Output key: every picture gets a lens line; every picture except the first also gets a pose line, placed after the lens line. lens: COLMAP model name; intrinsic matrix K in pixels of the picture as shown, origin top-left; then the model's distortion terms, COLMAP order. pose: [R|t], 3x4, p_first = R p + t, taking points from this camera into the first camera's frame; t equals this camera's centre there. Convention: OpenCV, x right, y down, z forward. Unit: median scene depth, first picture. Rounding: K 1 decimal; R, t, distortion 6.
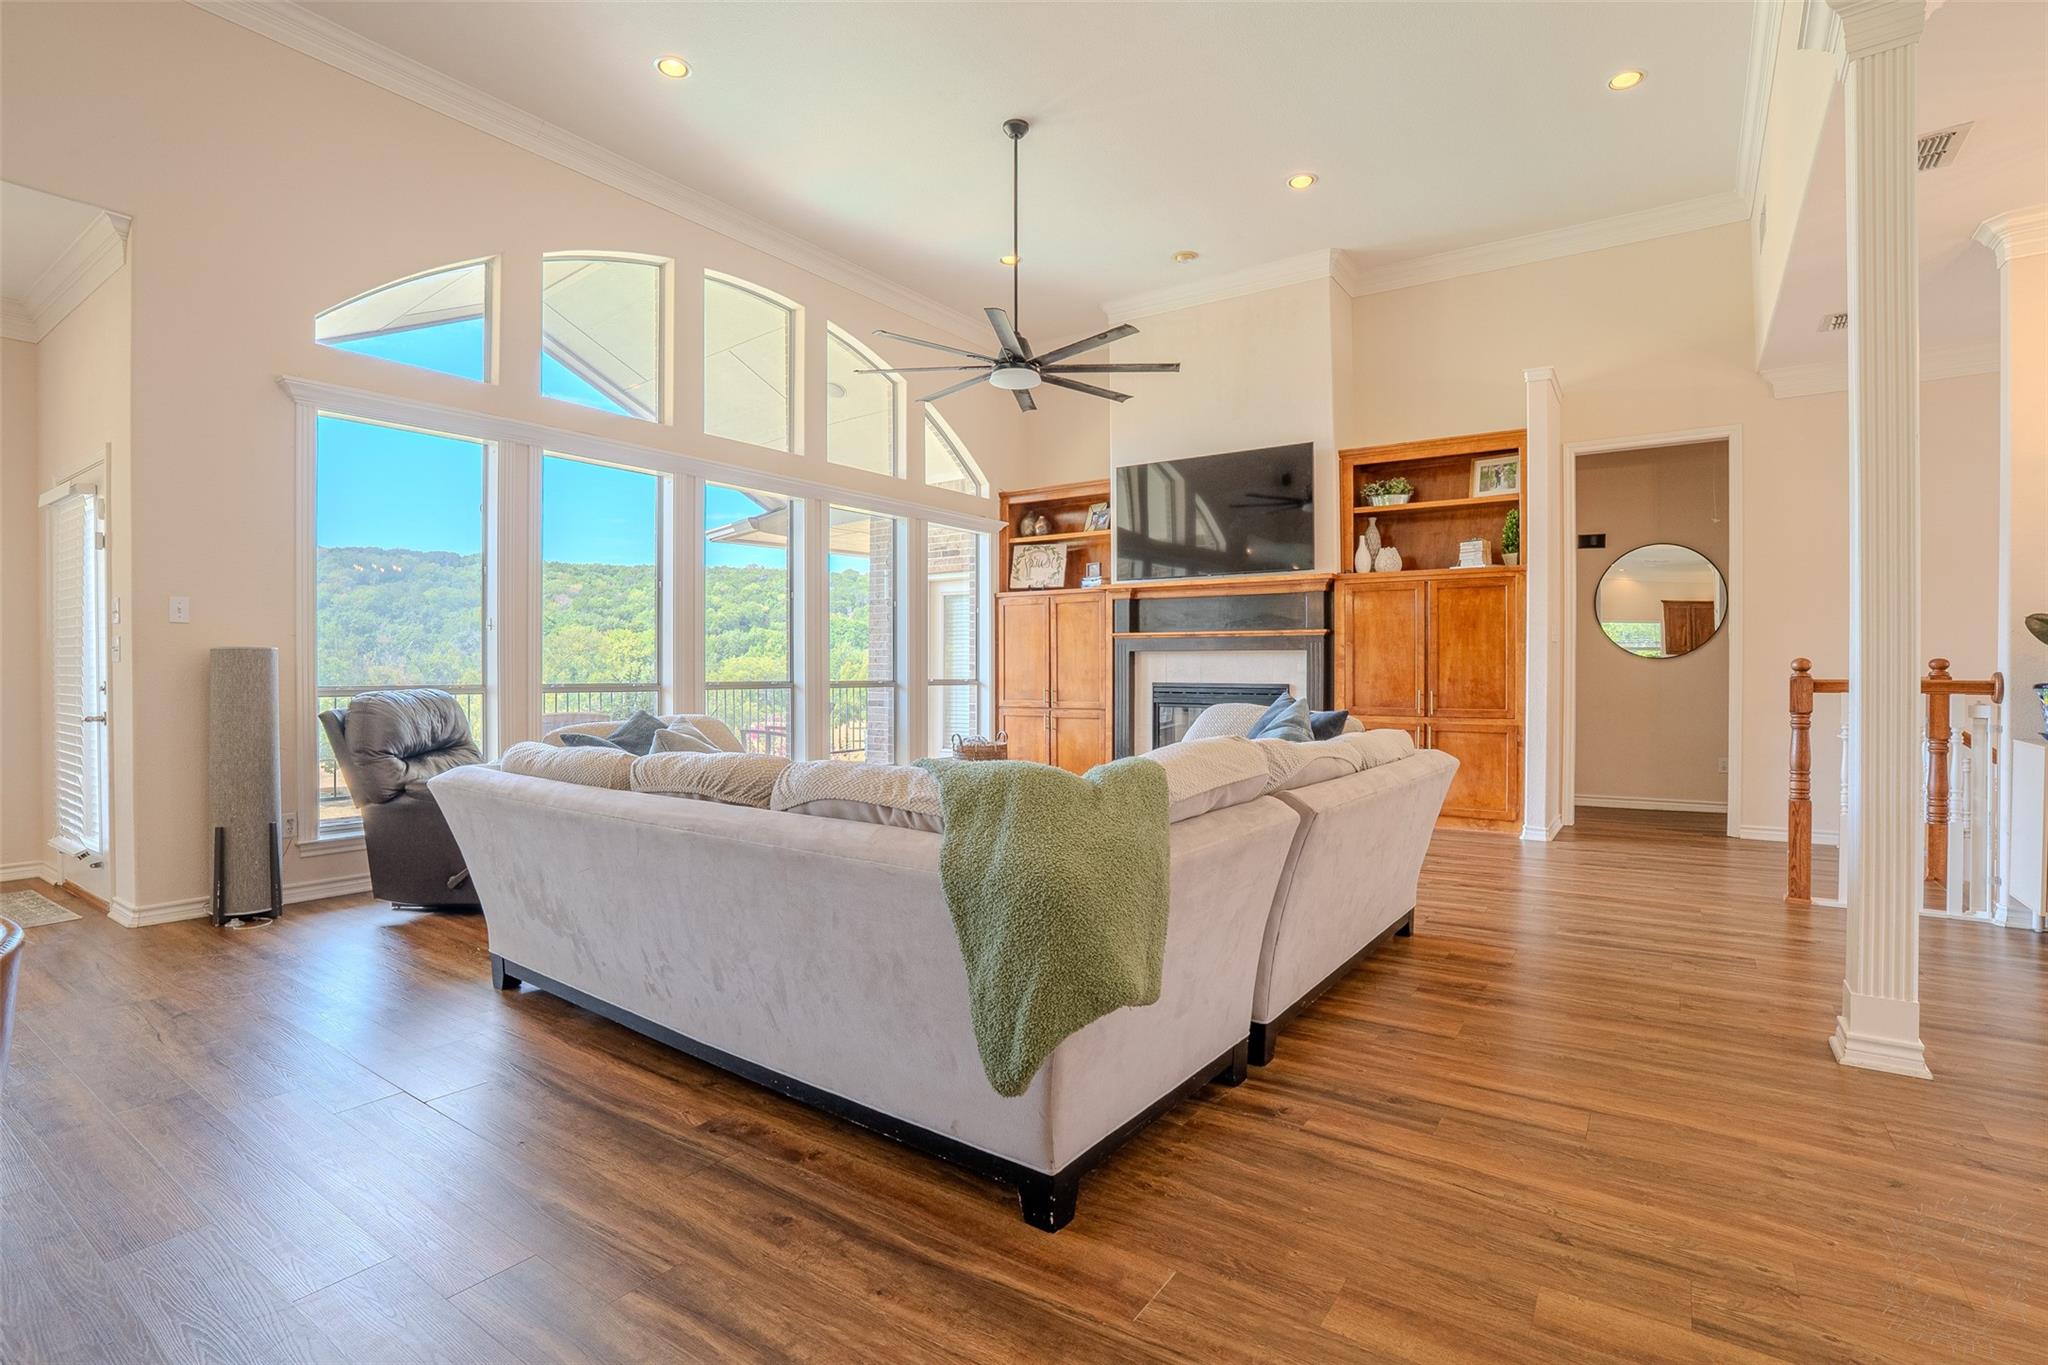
lens RADIAL K [[1002.0, 0, 1048.2], [0, 1002.0, 655.4], [0, 0, 1]] dist [-0.002337, -0.000037]
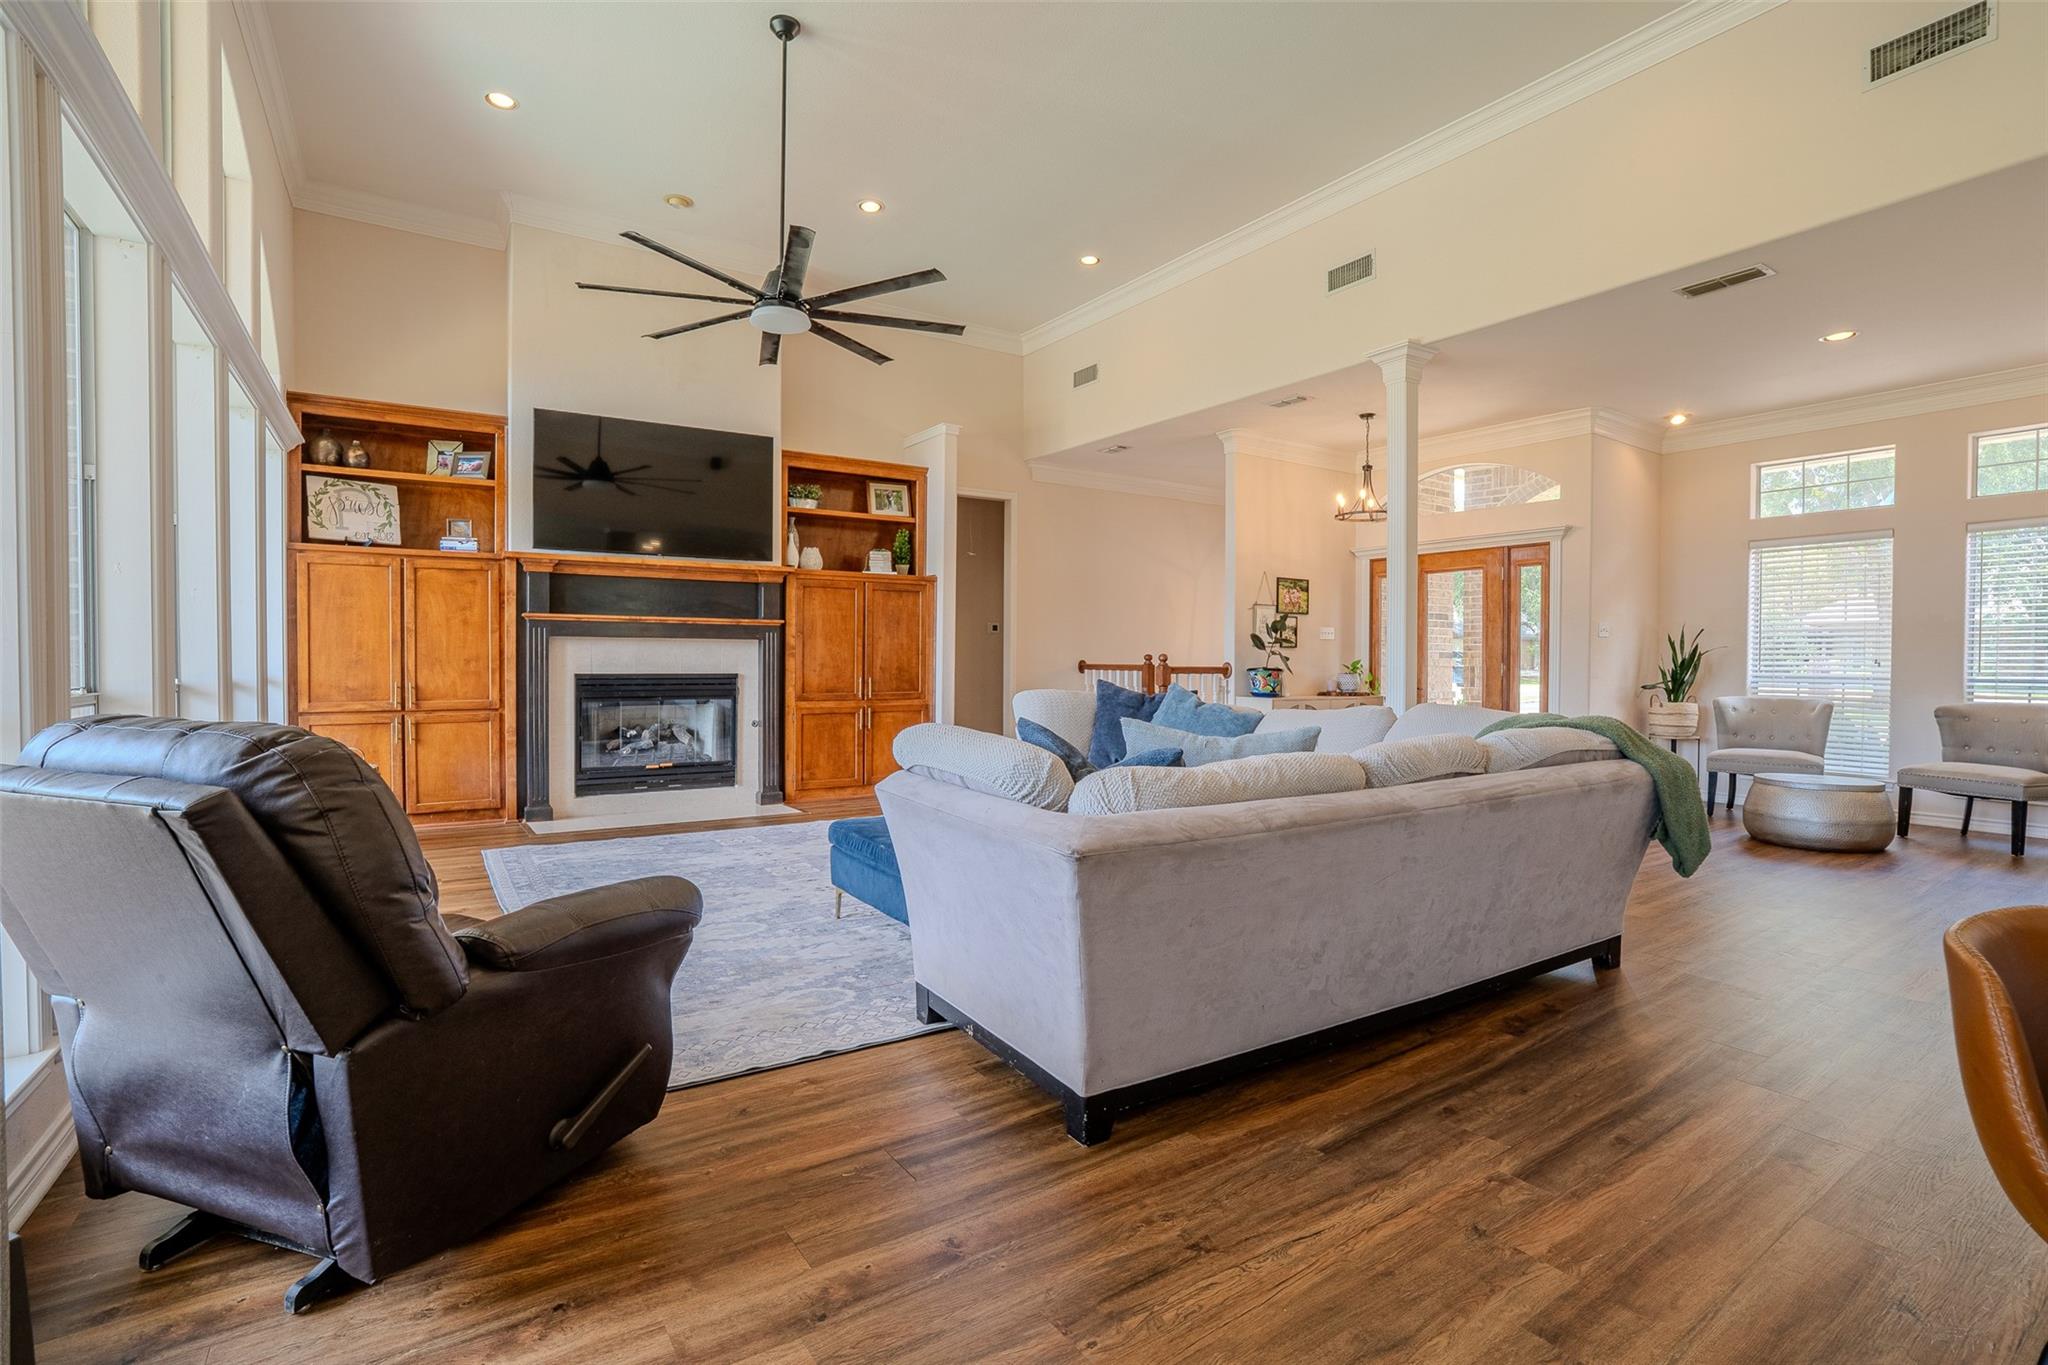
lens RADIAL K [[977.5, 0, 1024.0], [0, 977.5, 682.5], [0, 0, 1]] dist [-0.018894, 0.000544]
pose [[0.394472, -0.019762, 0.918696, -0.553146], [-0.014739, 0.999504, 0.027829, 0.006474], [-0.918790, -0.024518, 0.393985, 0.365259]]
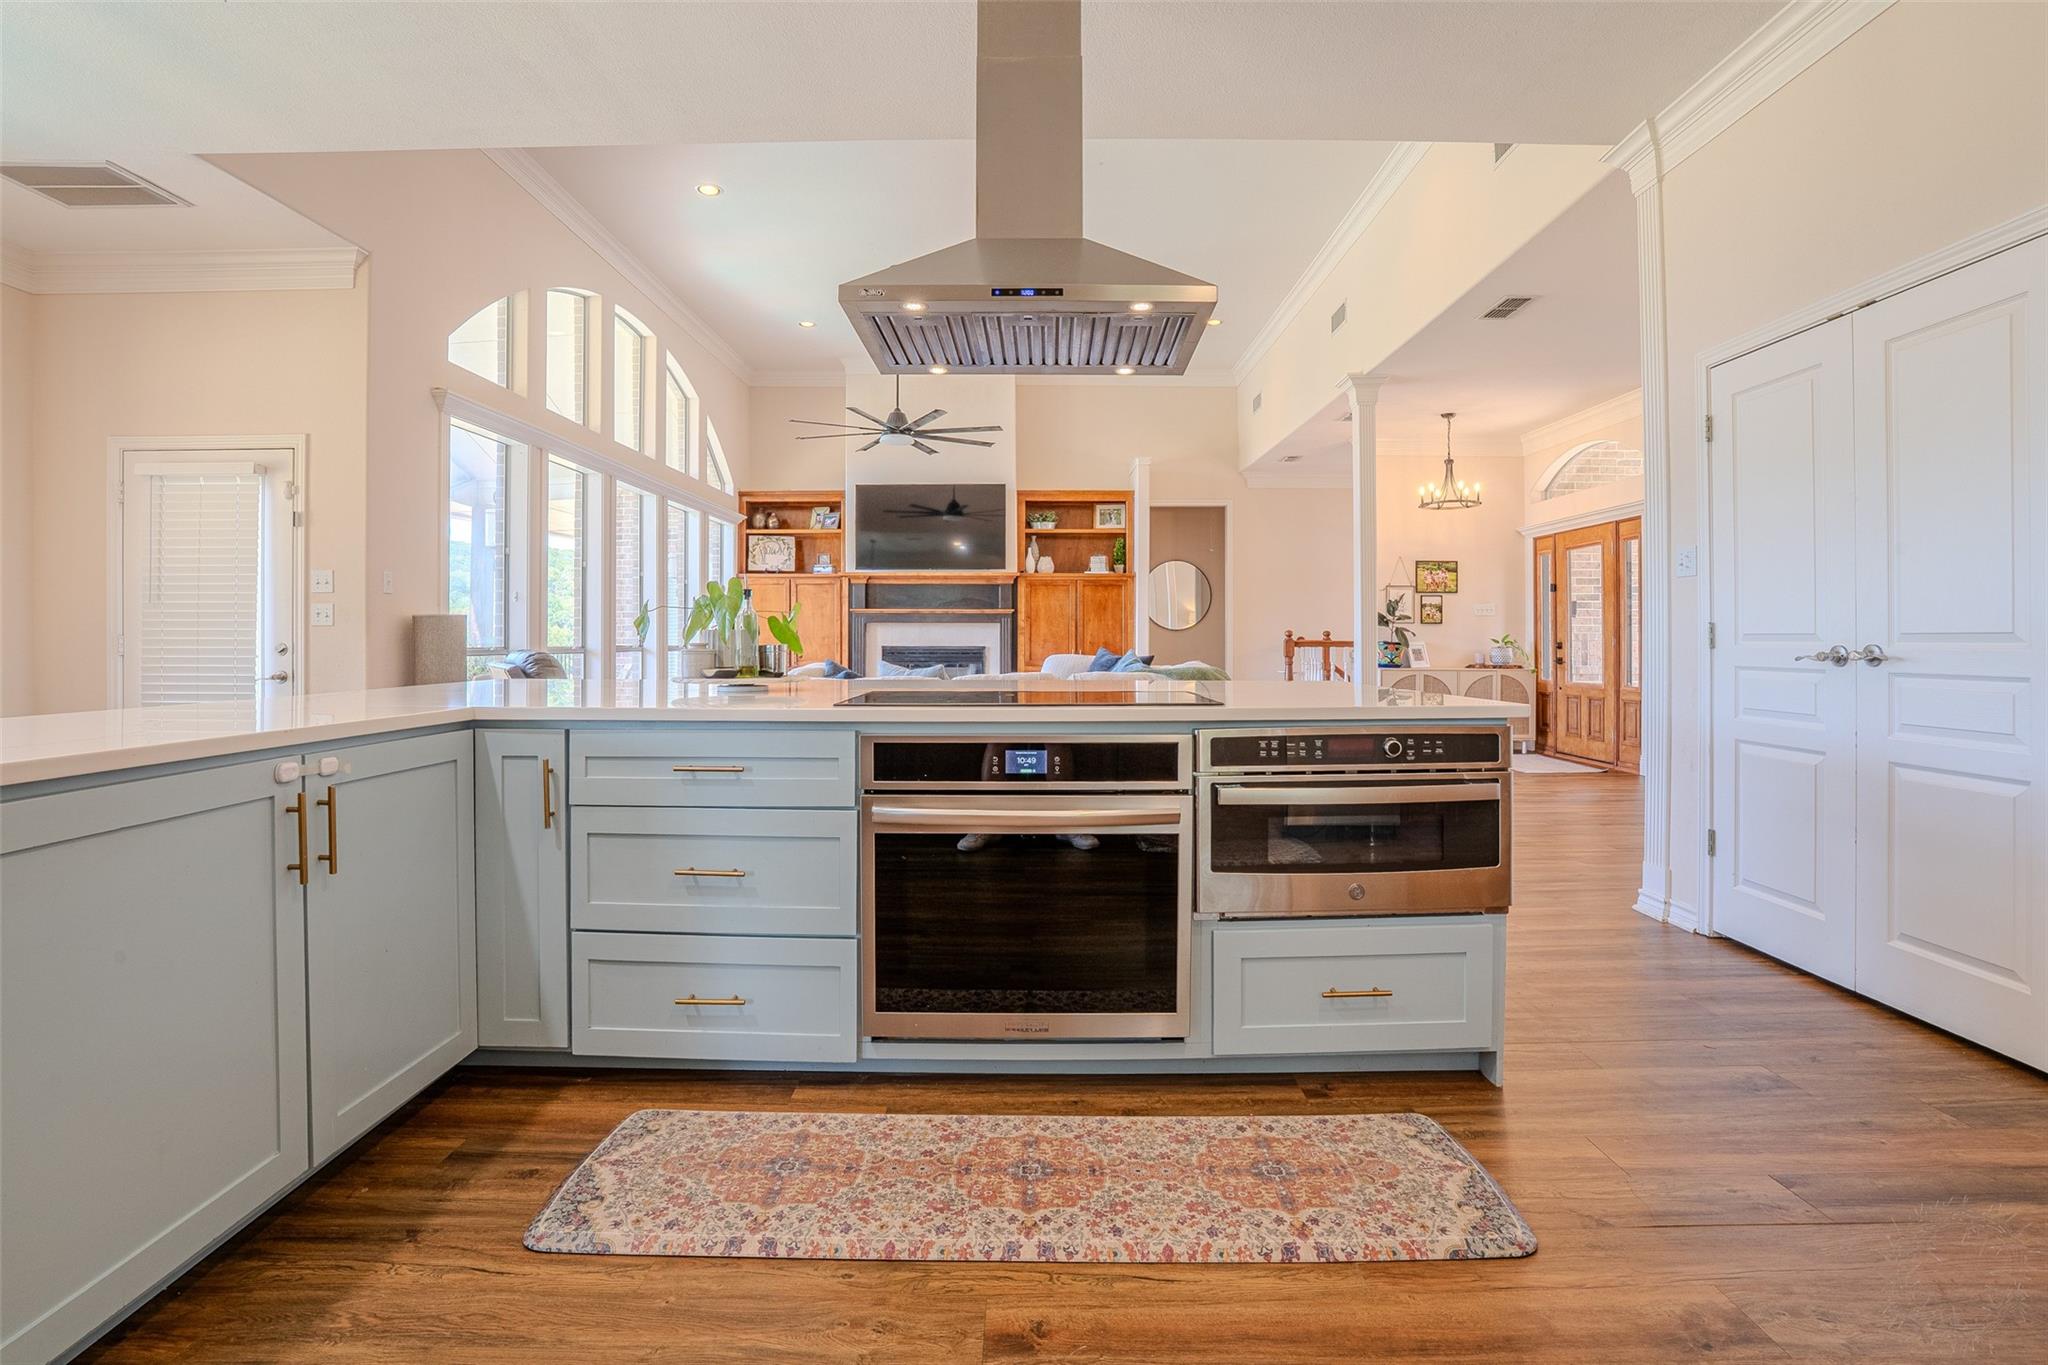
lens RADIAL K [[979.2, 0, 1039.3], [0, 979.2, 648.4], [0, 0, 1]] dist [-0.002115, 0.000140]
pose [[0.832693, -0.005660, 0.553705, -0.498866], [-0.006386, 0.999783, 0.019824, 0.002803], [-0.553698, -0.020043, 0.832477, -0.241922]]
